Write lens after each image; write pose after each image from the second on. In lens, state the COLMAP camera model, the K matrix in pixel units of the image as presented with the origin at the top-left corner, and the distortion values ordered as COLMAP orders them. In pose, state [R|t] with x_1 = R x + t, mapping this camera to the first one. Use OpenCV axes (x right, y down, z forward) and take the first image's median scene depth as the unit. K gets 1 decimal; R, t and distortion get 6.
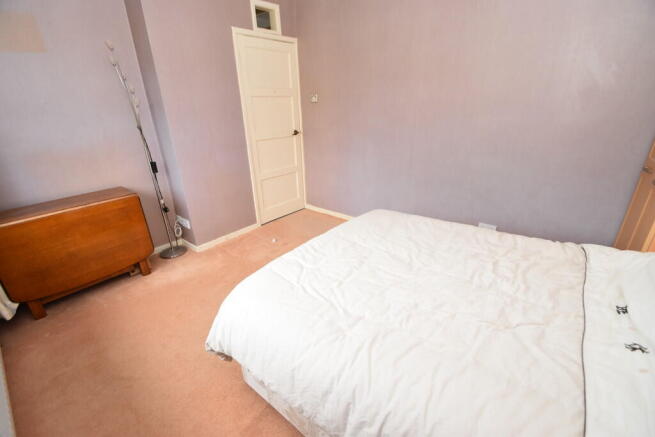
lens RADIAL K [[288.5, 0, 328.0], [0, 288.5, 221.9], [0, 0, 1]] dist [0.000816, -0.016366]
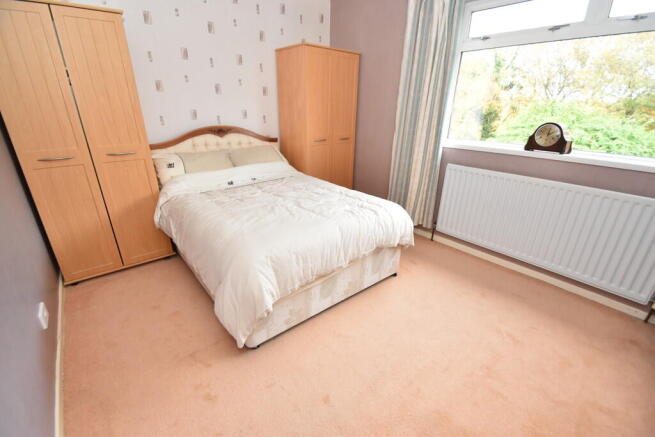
lens RADIAL K [[288.5, 0, 328.0], [0, 288.5, 221.9], [0, 0, 1]] dist [0.000816, -0.016366]
pose [[-0.982572, -0.052428, 0.178336, -0.122255], [0.087930, 0.714175, 0.694423, -0.540009], [-0.163770, 0.698001, -0.697118, 1.358914]]
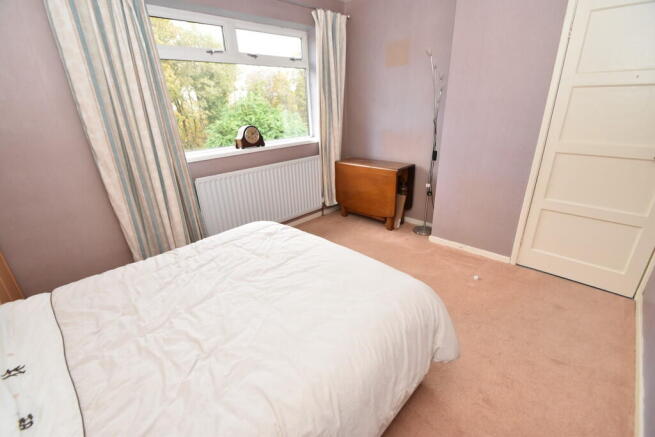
lens RADIAL K [[288.5, 0, 328.0], [0, 288.5, 221.9], [0, 0, 1]] dist [0.000816, -0.016366]
pose [[-0.070618, 0.397435, -0.914909, 0.681400], [-0.350030, 0.849002, 0.395822, -0.318497], [0.934073, 0.348198, 0.079159, 0.709513]]
